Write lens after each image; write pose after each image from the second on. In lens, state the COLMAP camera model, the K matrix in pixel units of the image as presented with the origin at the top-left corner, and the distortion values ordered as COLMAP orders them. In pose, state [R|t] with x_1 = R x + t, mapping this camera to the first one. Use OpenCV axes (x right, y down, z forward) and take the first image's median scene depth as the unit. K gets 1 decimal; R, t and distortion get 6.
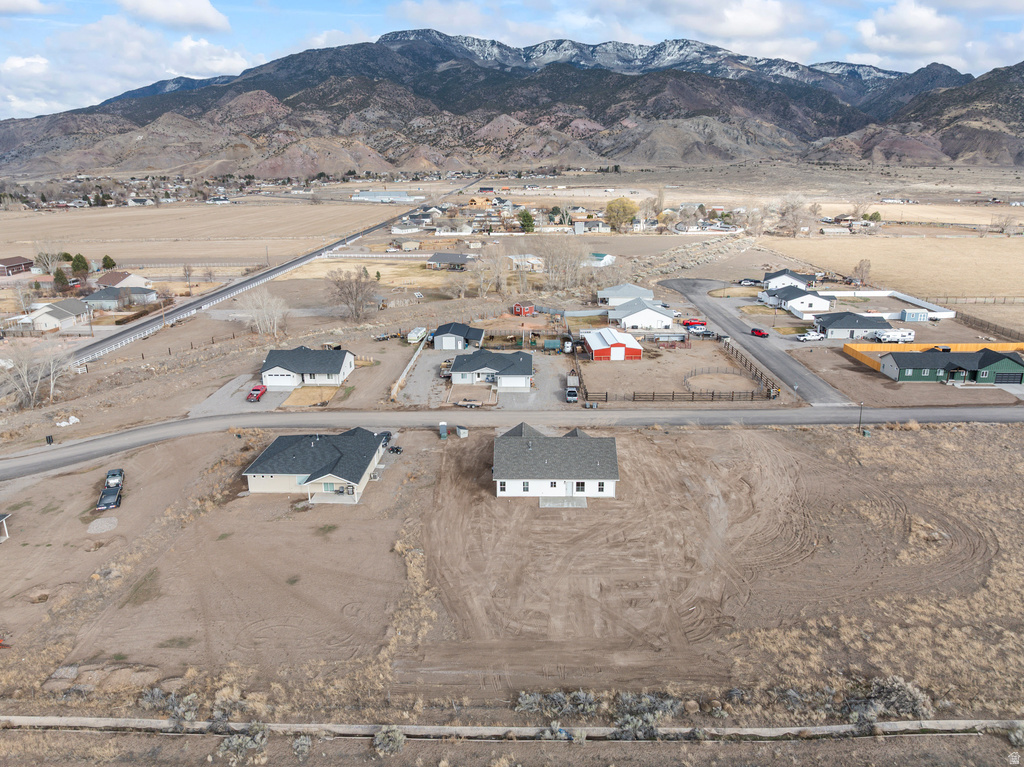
lens RADIAL K [[720.5, 0, 516.9], [0, 720.5, 379.2], [0, 0, 1]] dist [-0.038907, 0.004659]
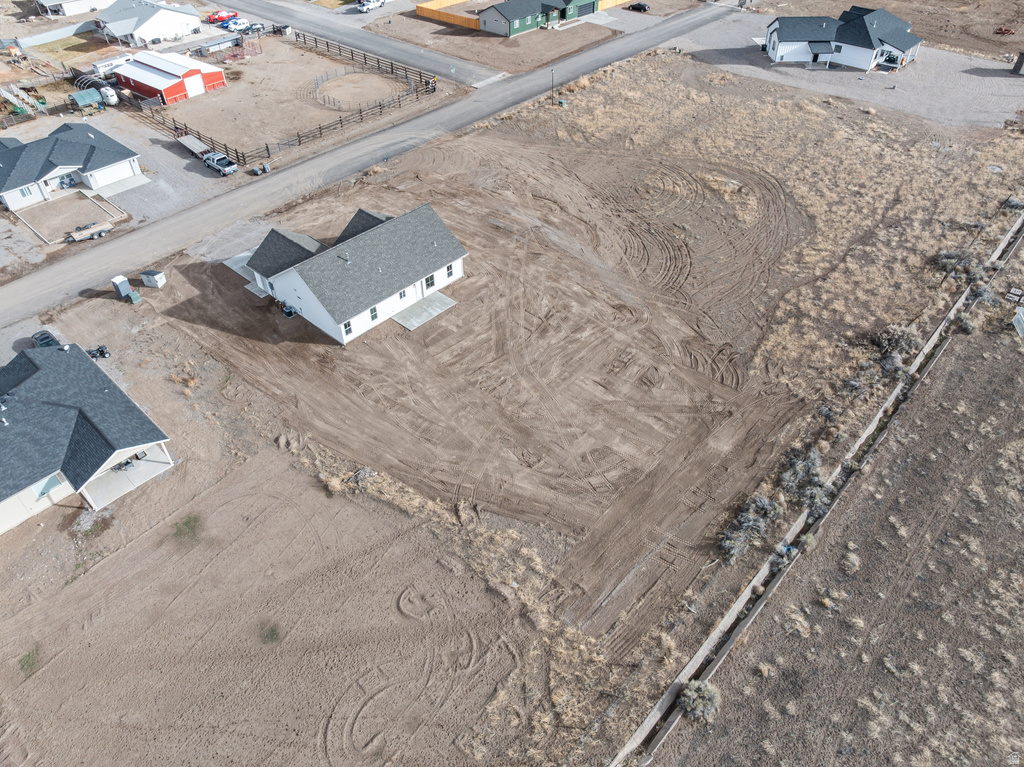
lens RADIAL K [[720.5, 0, 516.9], [0, 720.5, 379.2], [0, 0, 1]] dist [-0.038907, 0.004659]
pose [[0.660686, -0.496352, 0.563141, -0.272109], [0.213868, 0.843565, 0.492604, -0.097549], [-0.719551, -0.205019, 0.663486, 0.336111]]
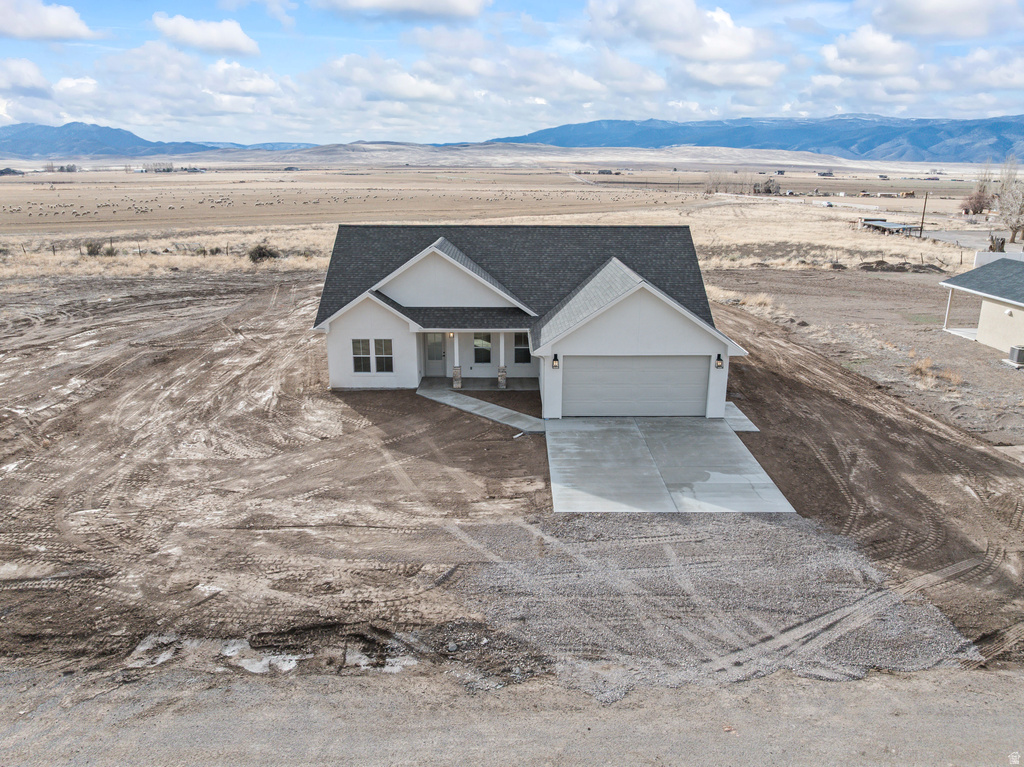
lens RADIAL K [[720.5, 0, 516.9], [0, 720.5, 379.2], [0, 0, 1]] dist [-0.038907, 0.004659]
pose [[-0.999612, 0.008761, -0.026443, 0.052479], [-0.006705, 0.845686, 0.533638, -0.034825], [0.027038, 0.533608, -0.845300, 1.138103]]
